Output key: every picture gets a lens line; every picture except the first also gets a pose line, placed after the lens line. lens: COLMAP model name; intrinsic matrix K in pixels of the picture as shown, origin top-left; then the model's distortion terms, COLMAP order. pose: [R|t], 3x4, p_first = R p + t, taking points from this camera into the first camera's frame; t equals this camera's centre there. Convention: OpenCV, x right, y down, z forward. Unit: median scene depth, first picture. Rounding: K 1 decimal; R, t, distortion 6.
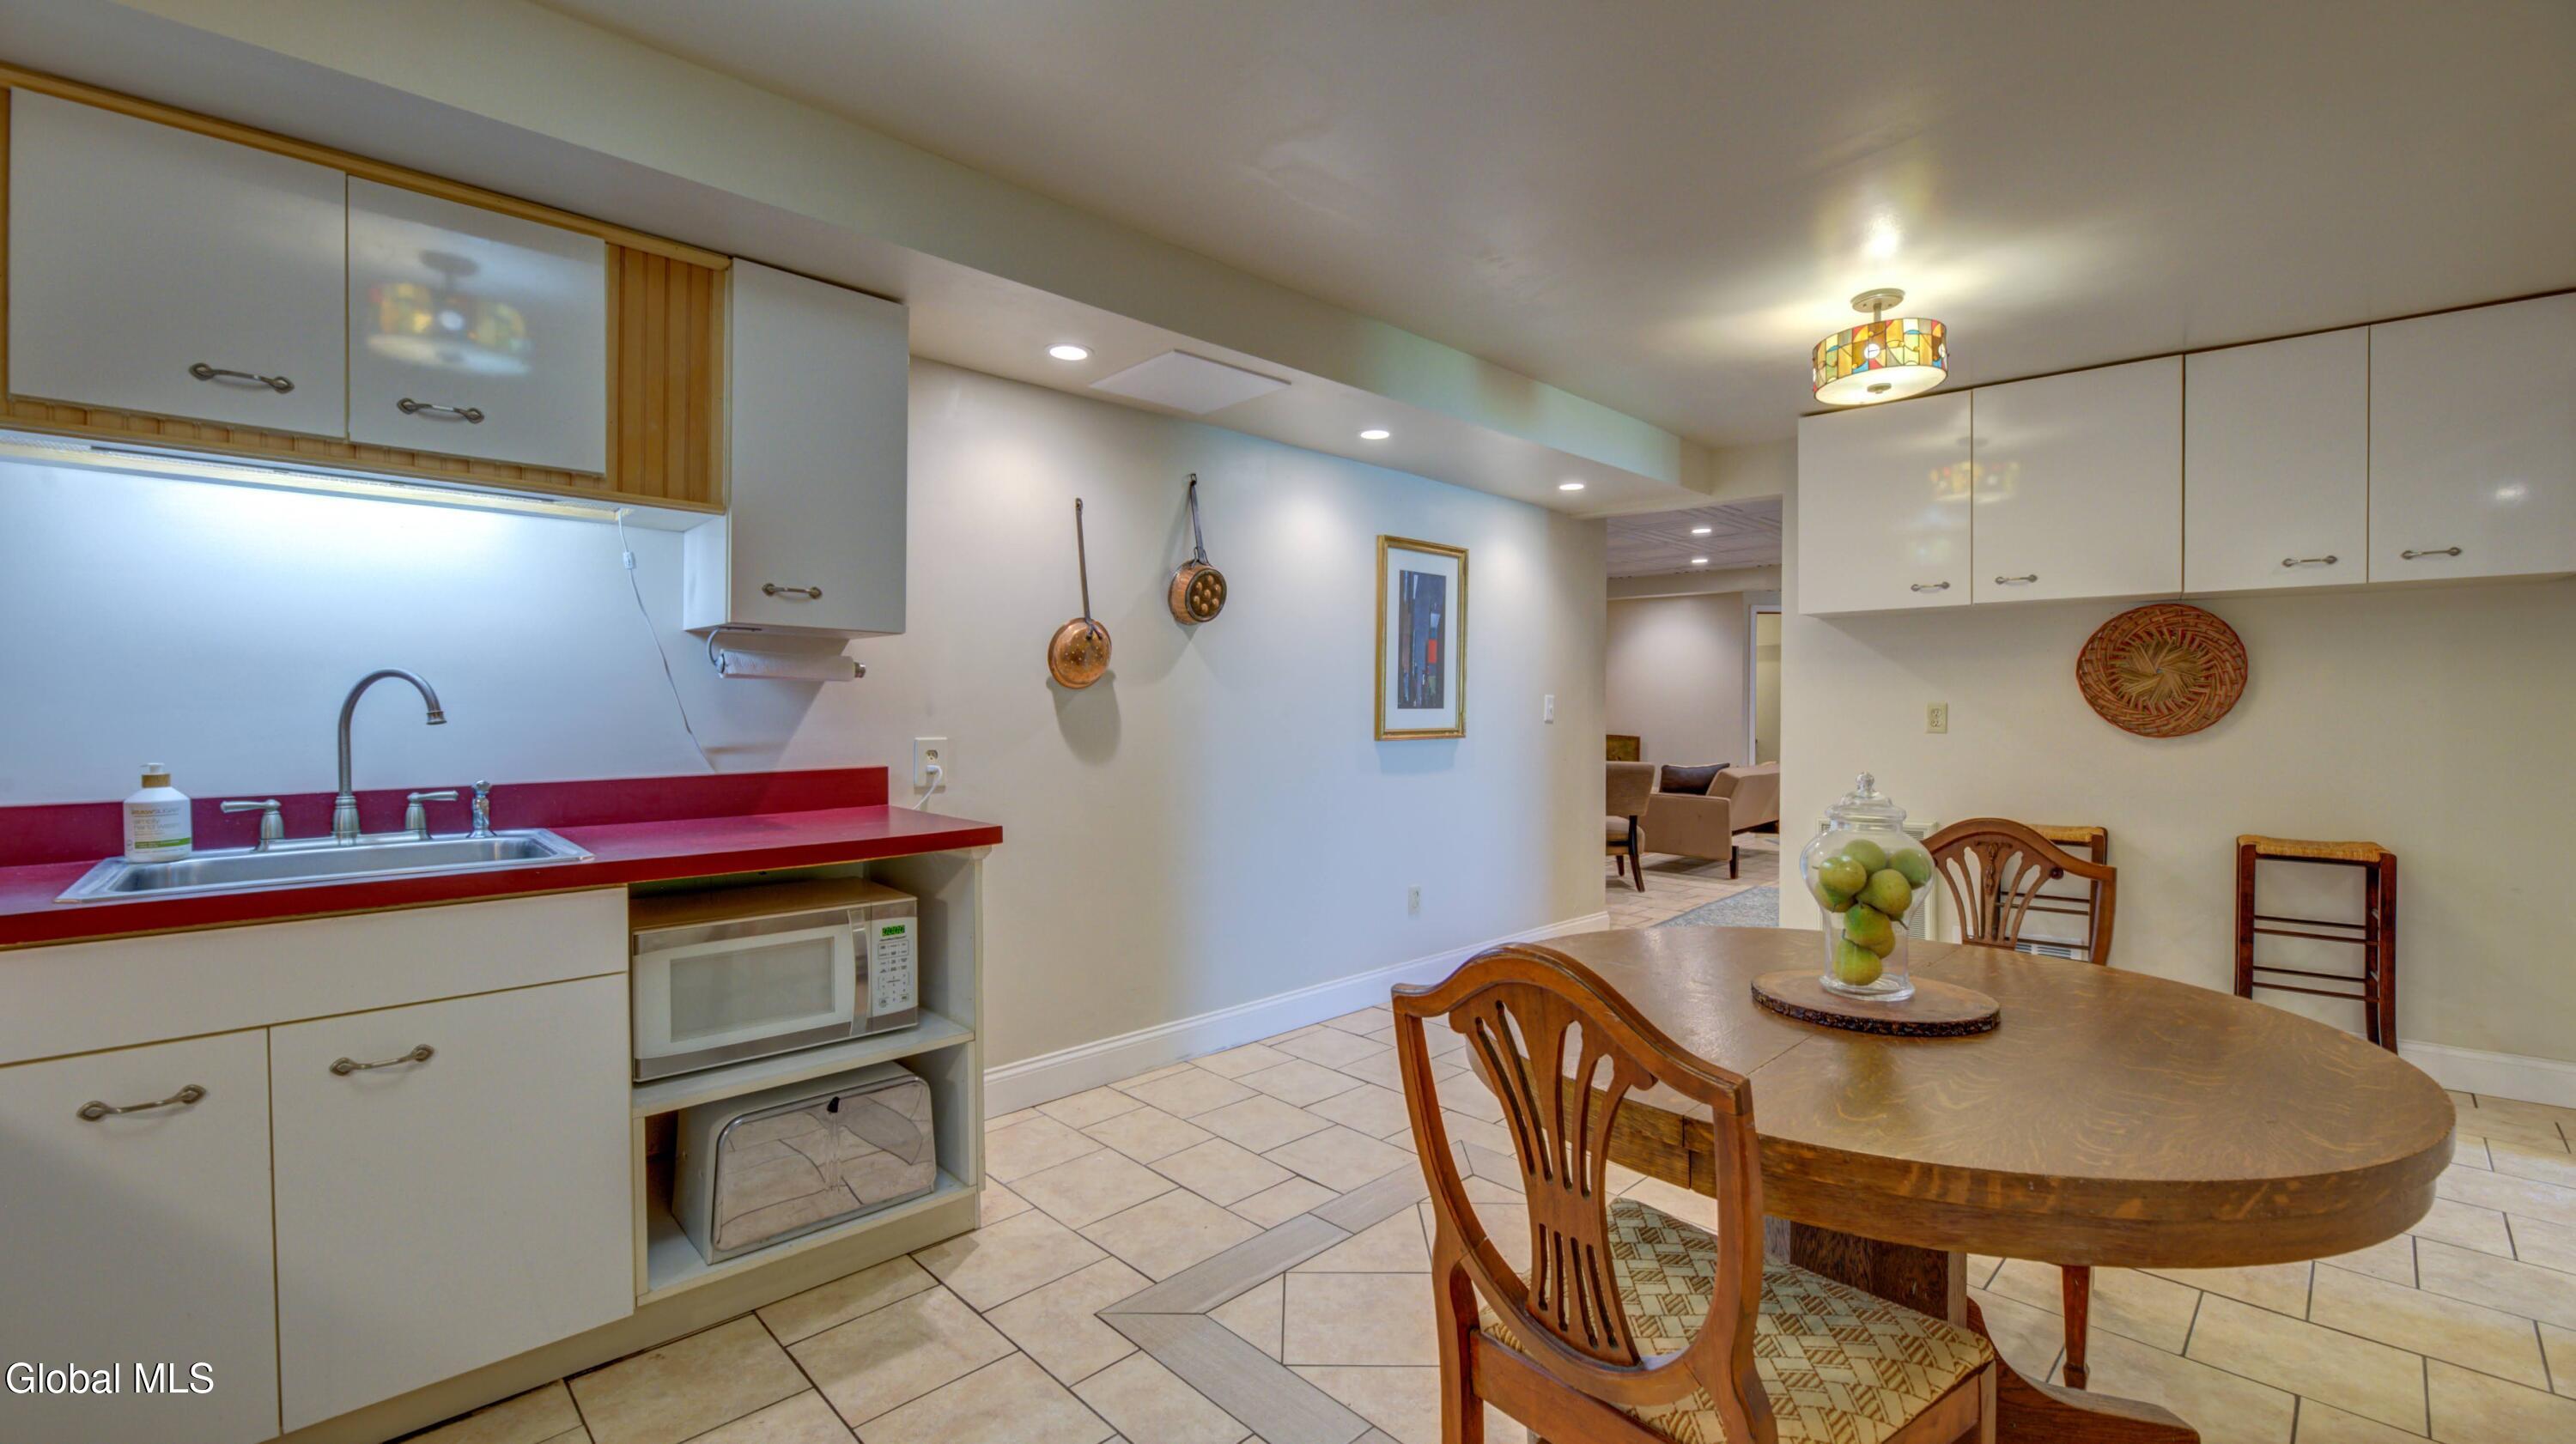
lens RADIAL K [[1041.5, 0, 1288.0], [0, 1041.5, 722.0], [0, 0, 1]] dist [-0.001454, -0.000159]
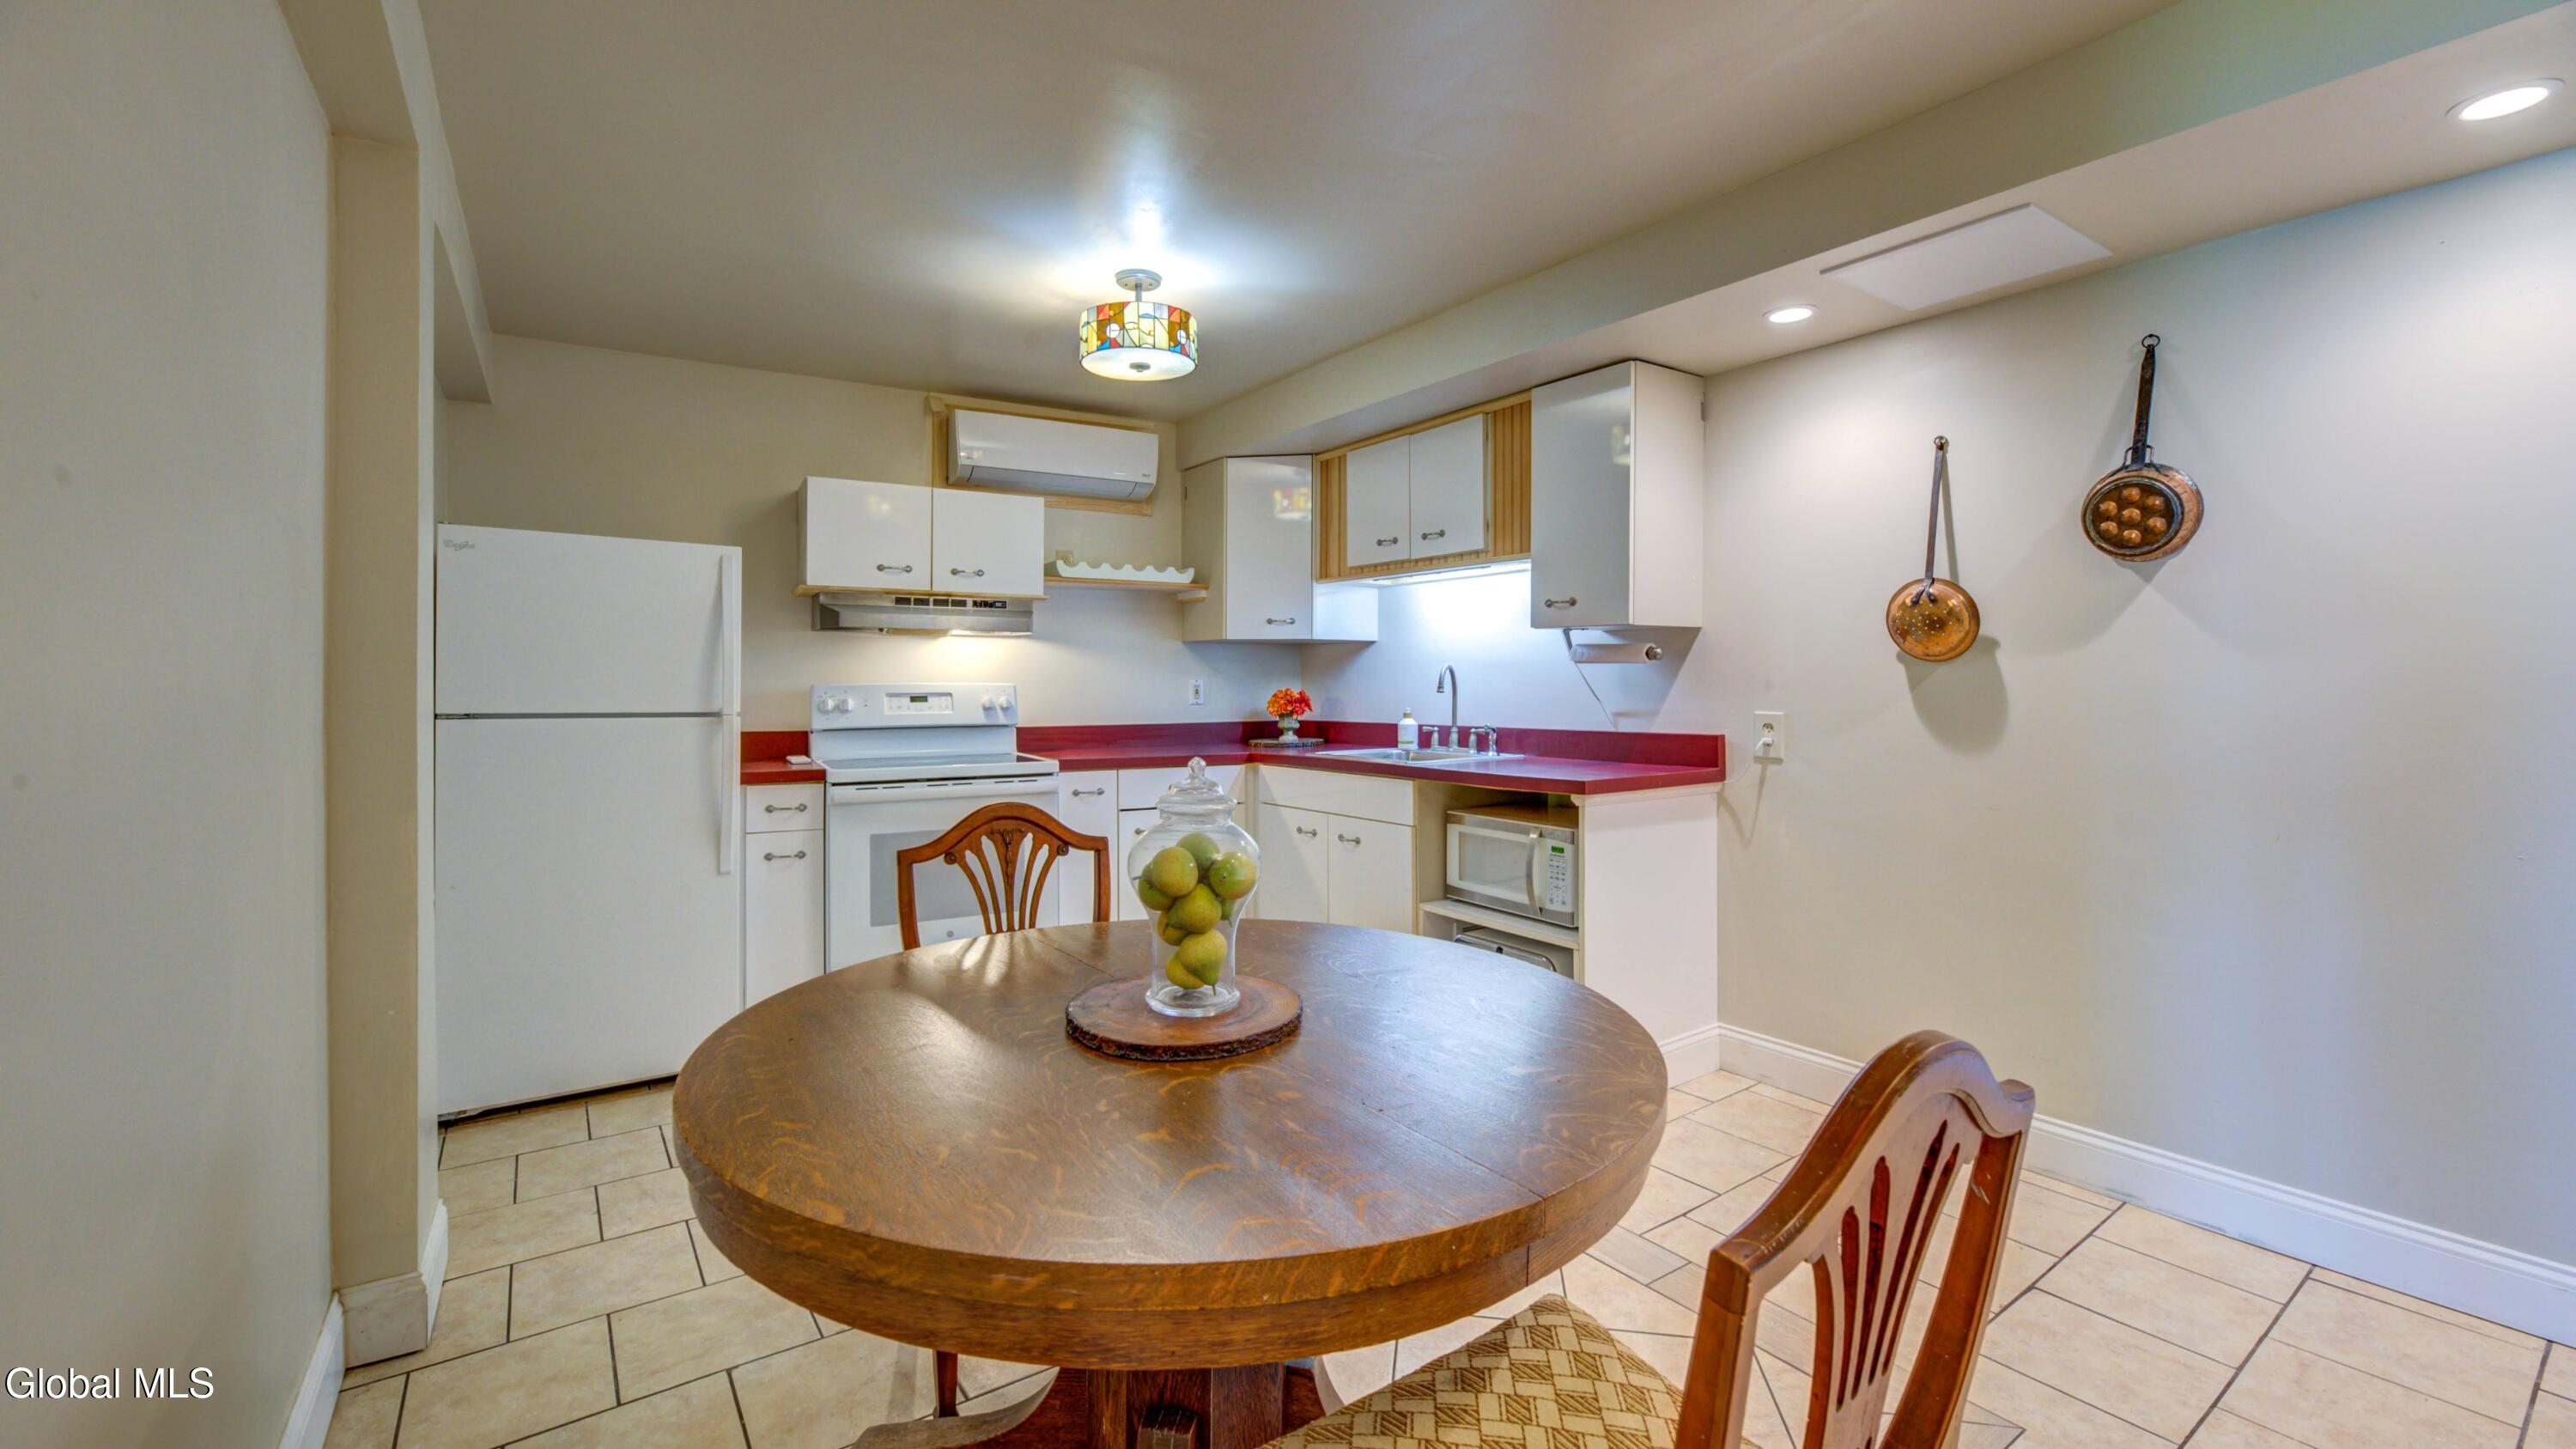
lens RADIAL K [[1055.9, 0, 1279.8], [0, 1055.9, 695.1], [0, 0, 1]] dist [0.000197, -0.000017]
pose [[-0.143068, 0.008450, -0.989677, 1.028133], [-0.015051, 0.999829, 0.010712, -0.008404], [0.989598, 0.016428, -0.142917, 0.842337]]
